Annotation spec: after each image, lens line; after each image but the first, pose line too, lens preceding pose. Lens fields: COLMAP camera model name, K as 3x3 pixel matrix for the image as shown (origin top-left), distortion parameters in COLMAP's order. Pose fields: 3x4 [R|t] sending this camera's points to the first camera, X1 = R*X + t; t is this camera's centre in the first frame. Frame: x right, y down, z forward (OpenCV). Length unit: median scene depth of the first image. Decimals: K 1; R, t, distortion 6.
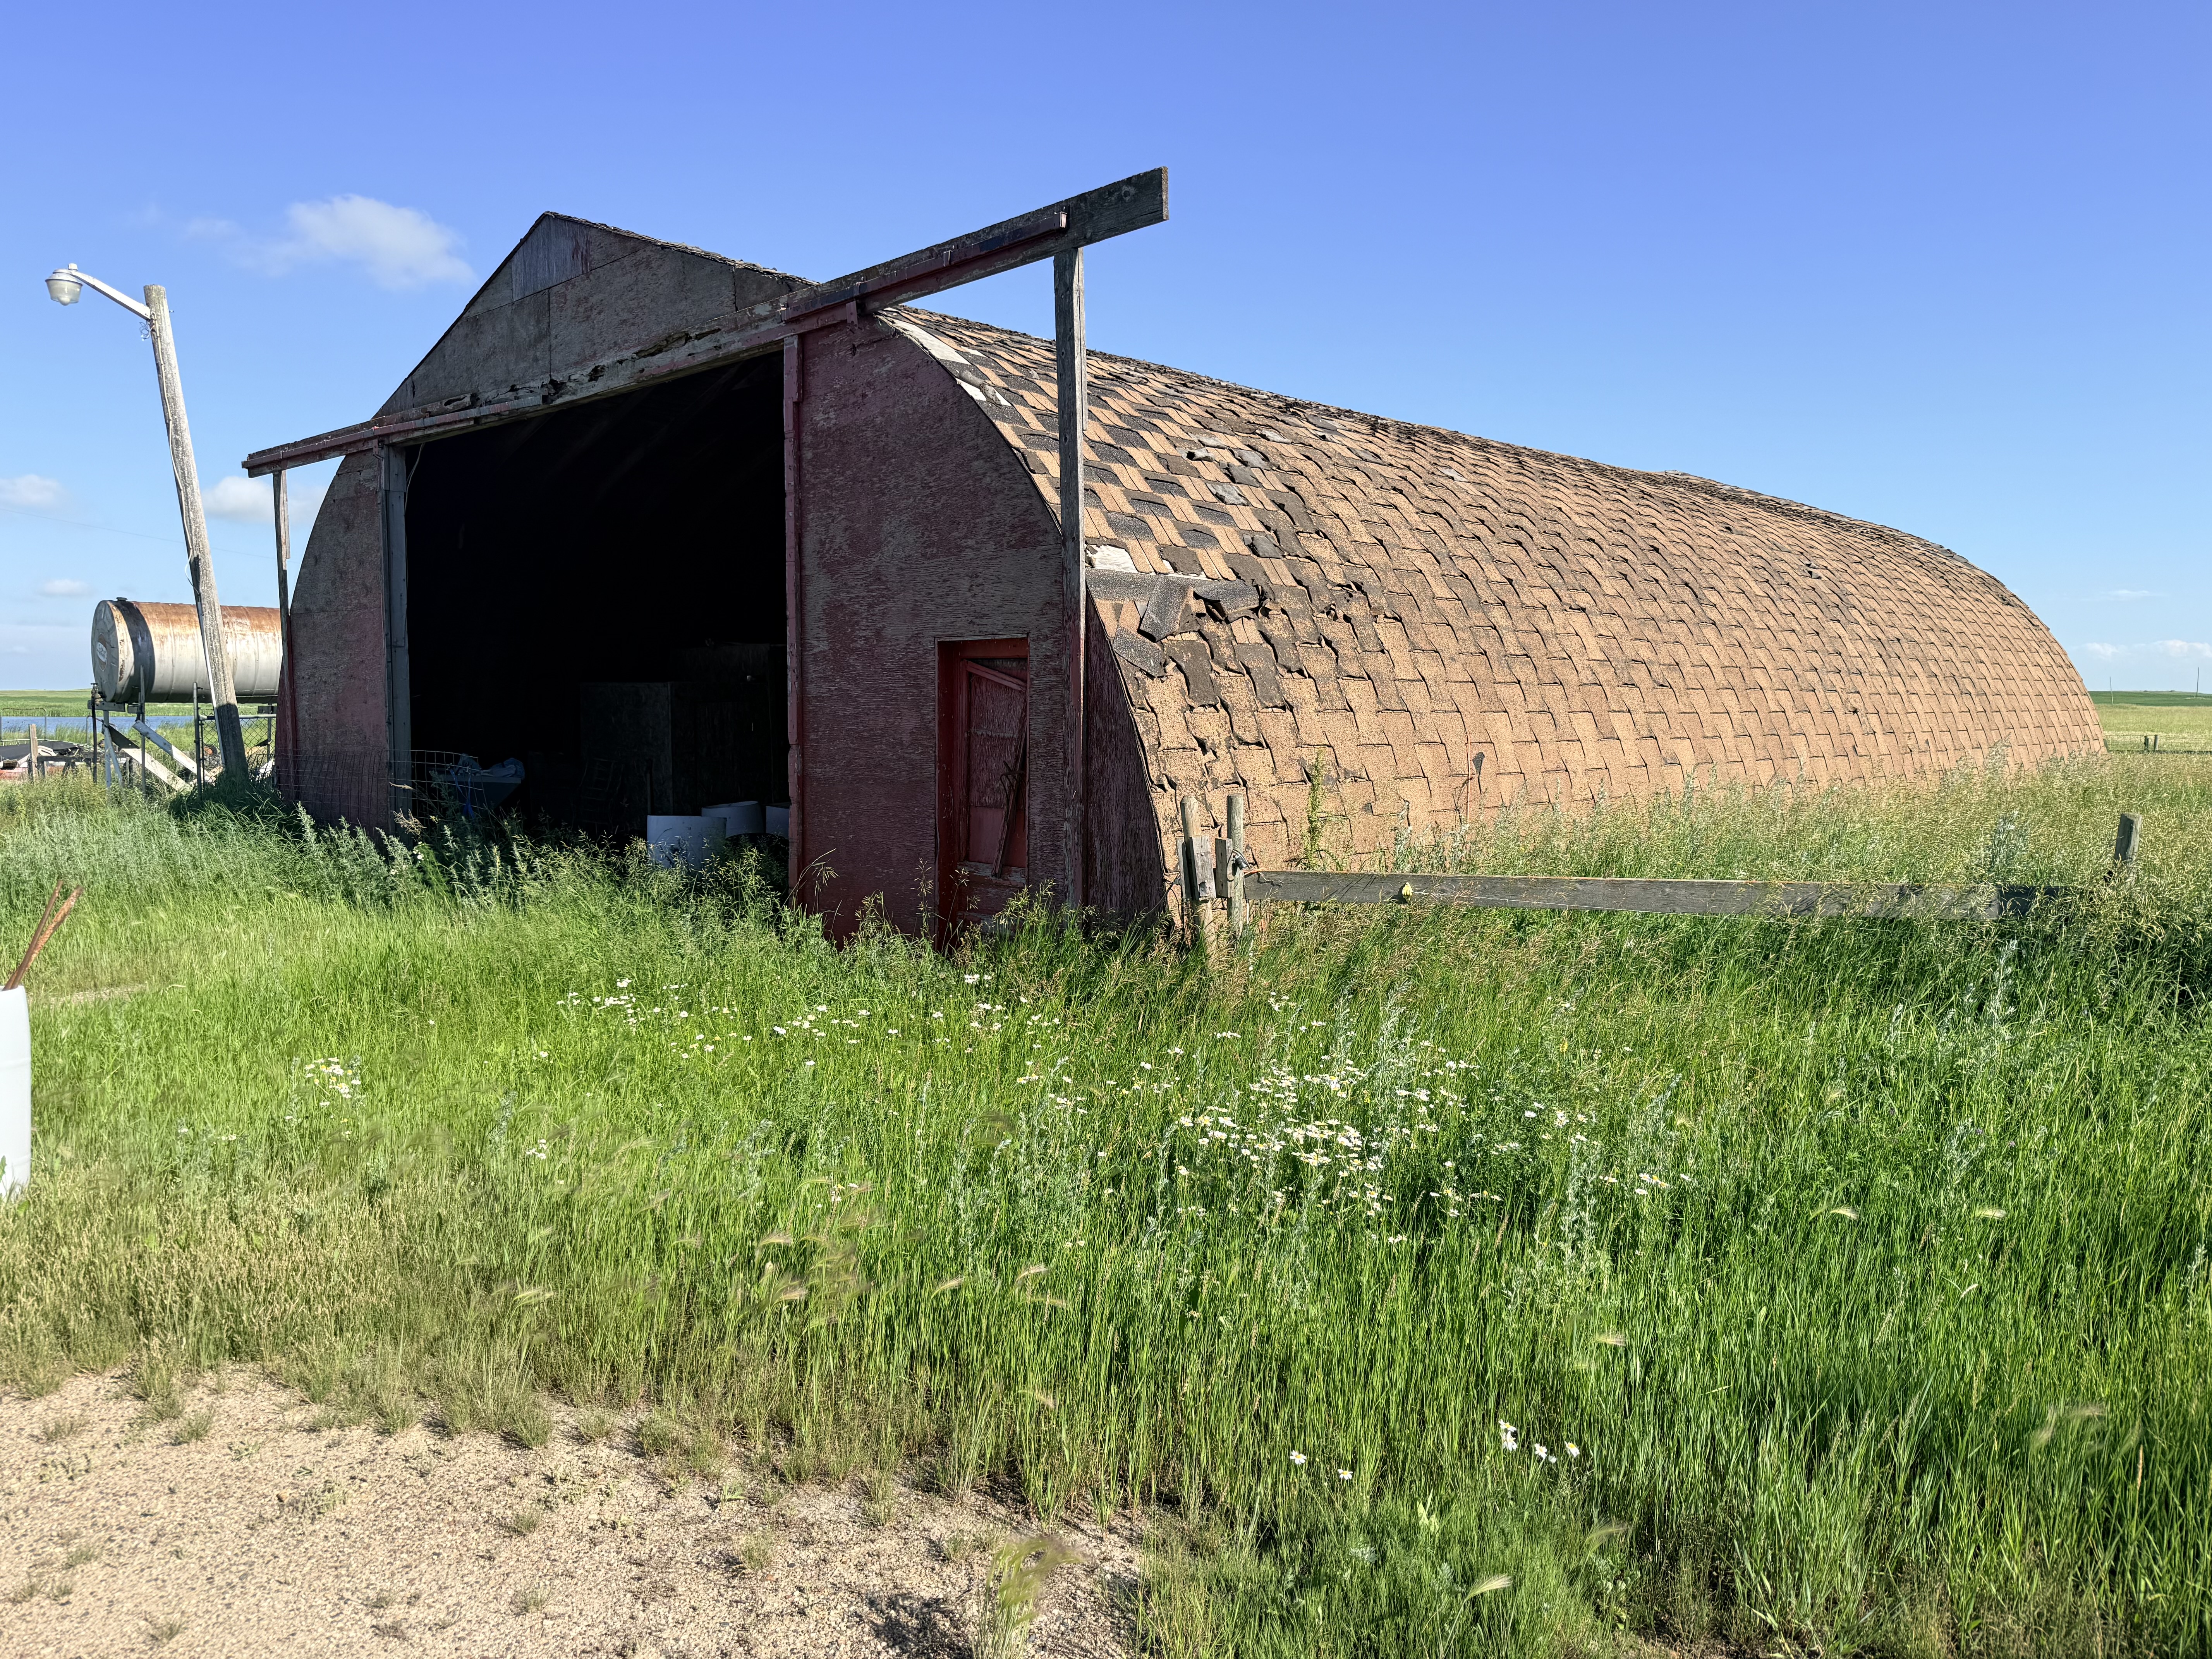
lens RADIAL K [[1546.4, 0, 1119.7], [0, 1546.4, 840.0], [0, 0, 1]] dist [0.065900, -0.096125]
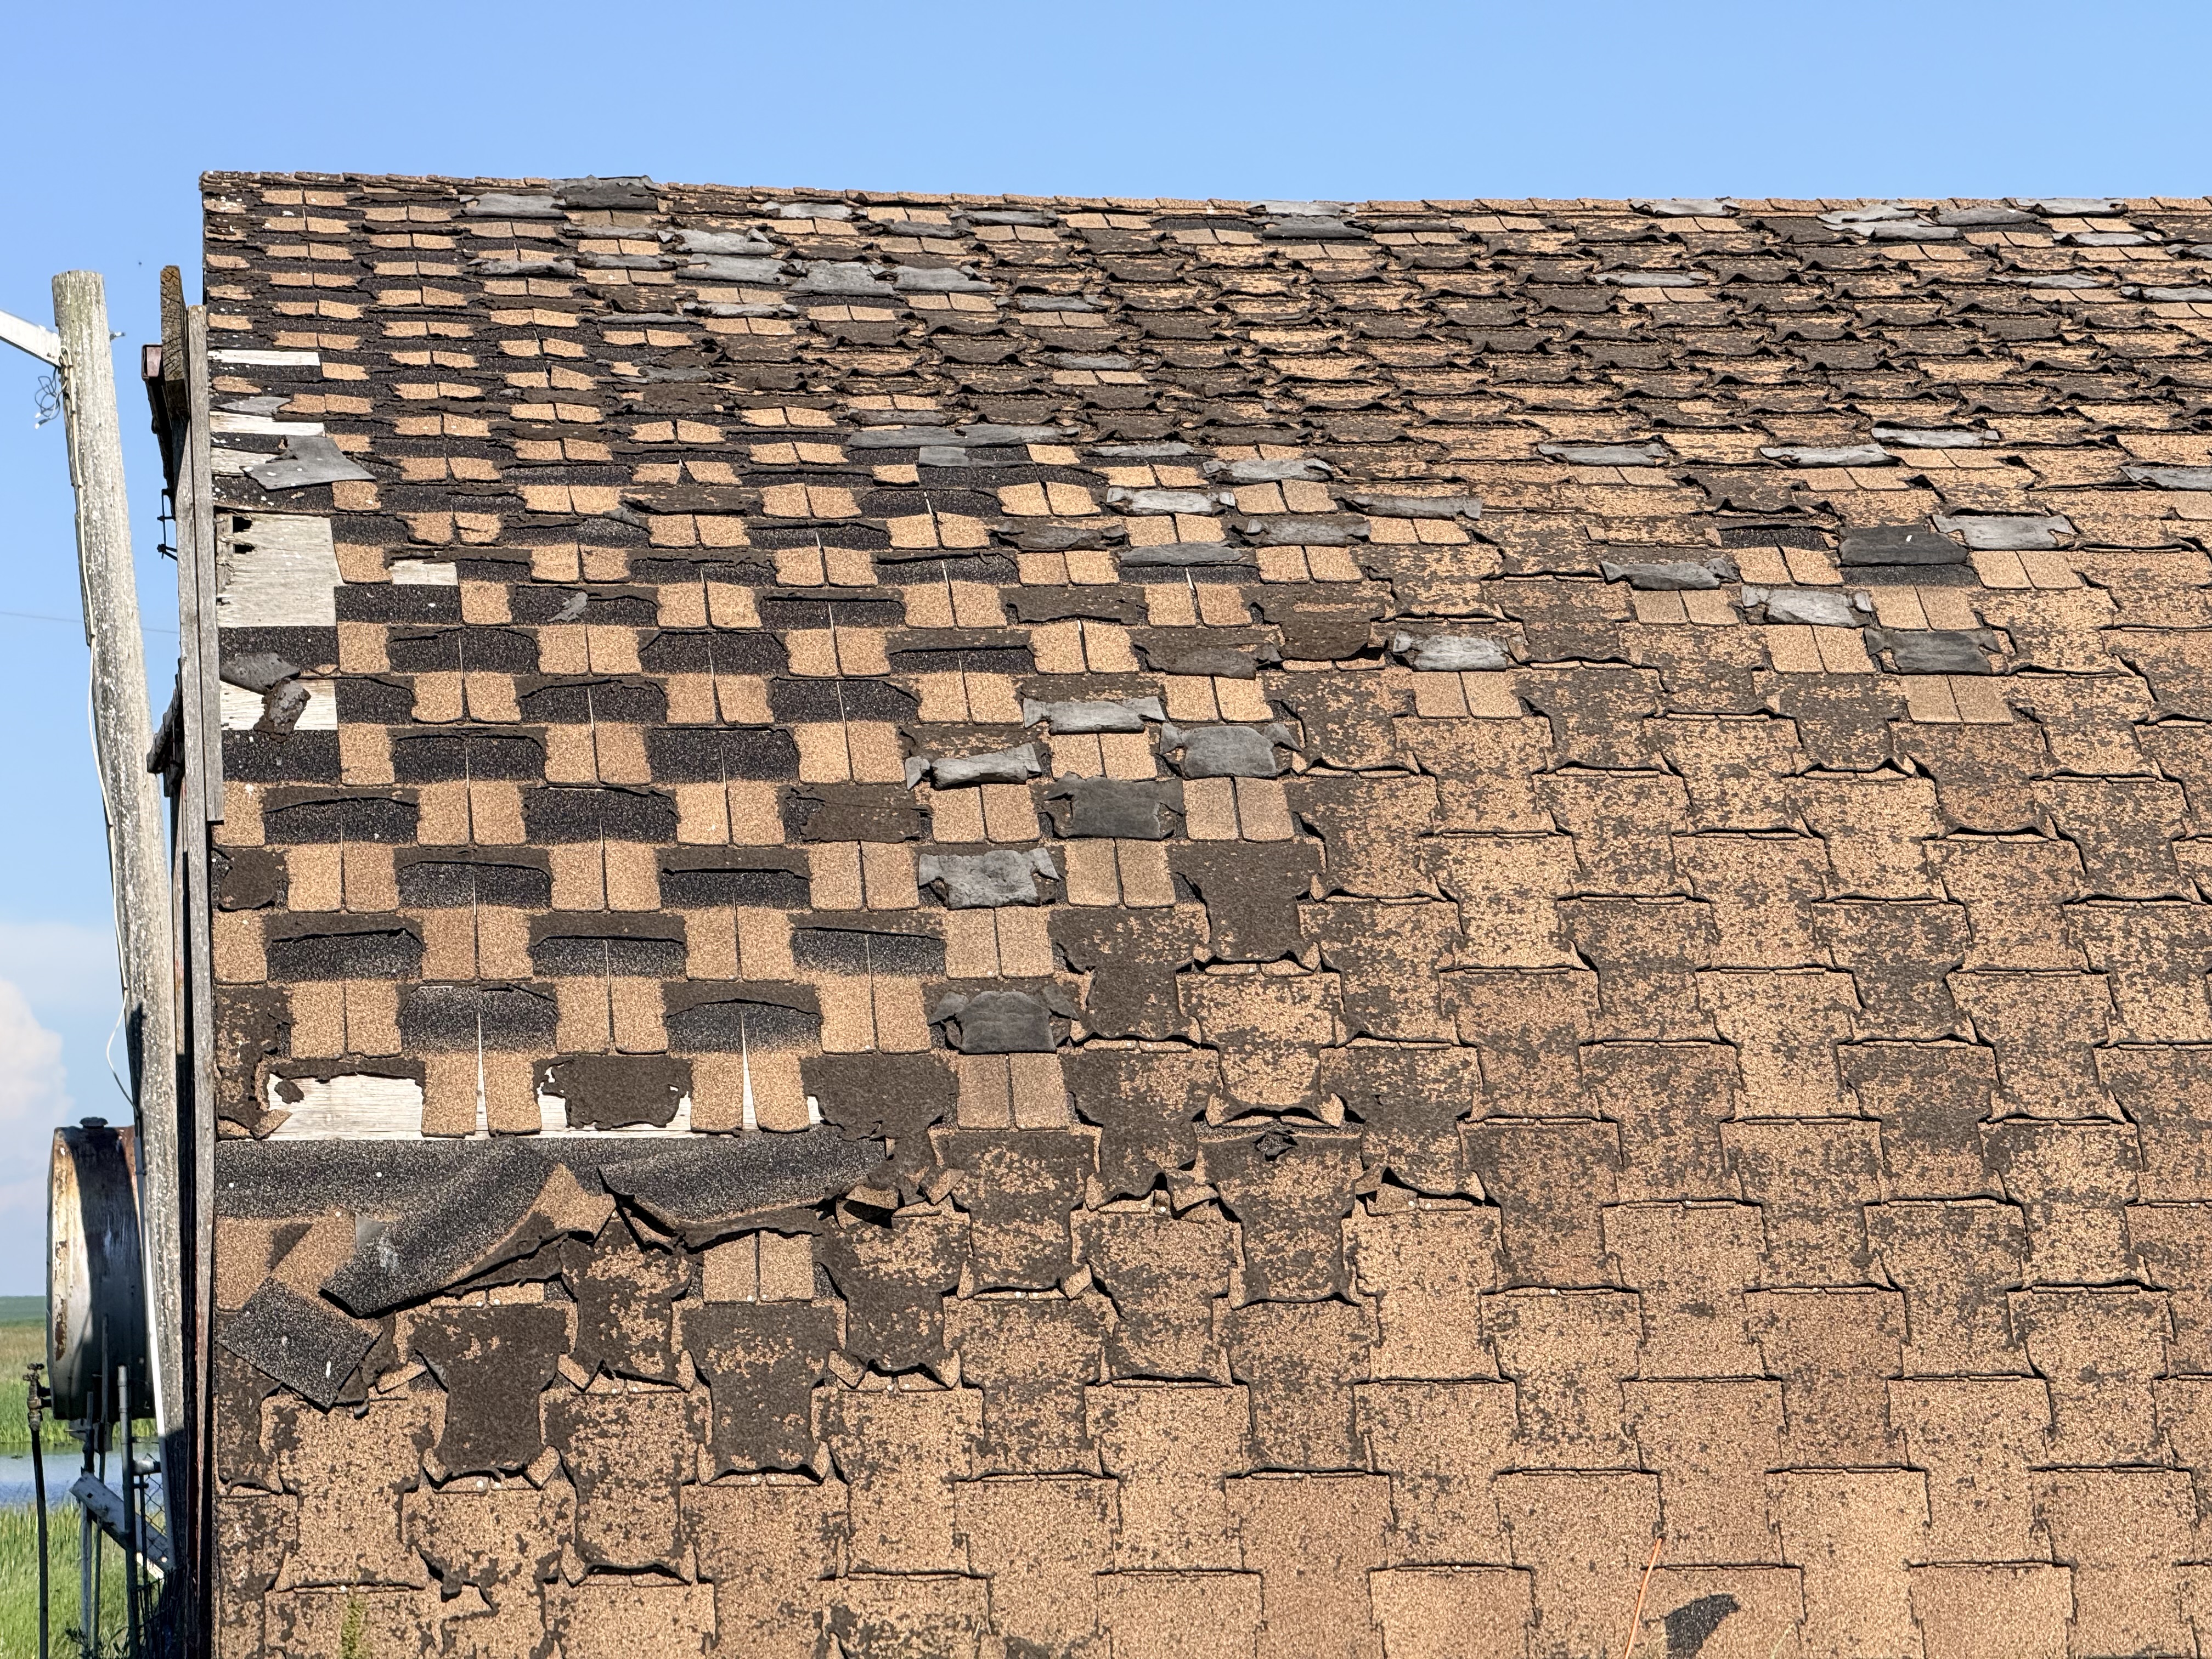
lens RADIAL K [[7698.8, 0, 1106.0], [0, 7698.8, 829.5], [0, 0, 1]] dist [0.187911, 1.844391]
pose [[0.776081, -0.052636, -0.628433, 0.686254], [-0.041863, 0.990013, -0.134619, 0.004333], [0.629242, 0.130783, 0.766126, -0.207009]]
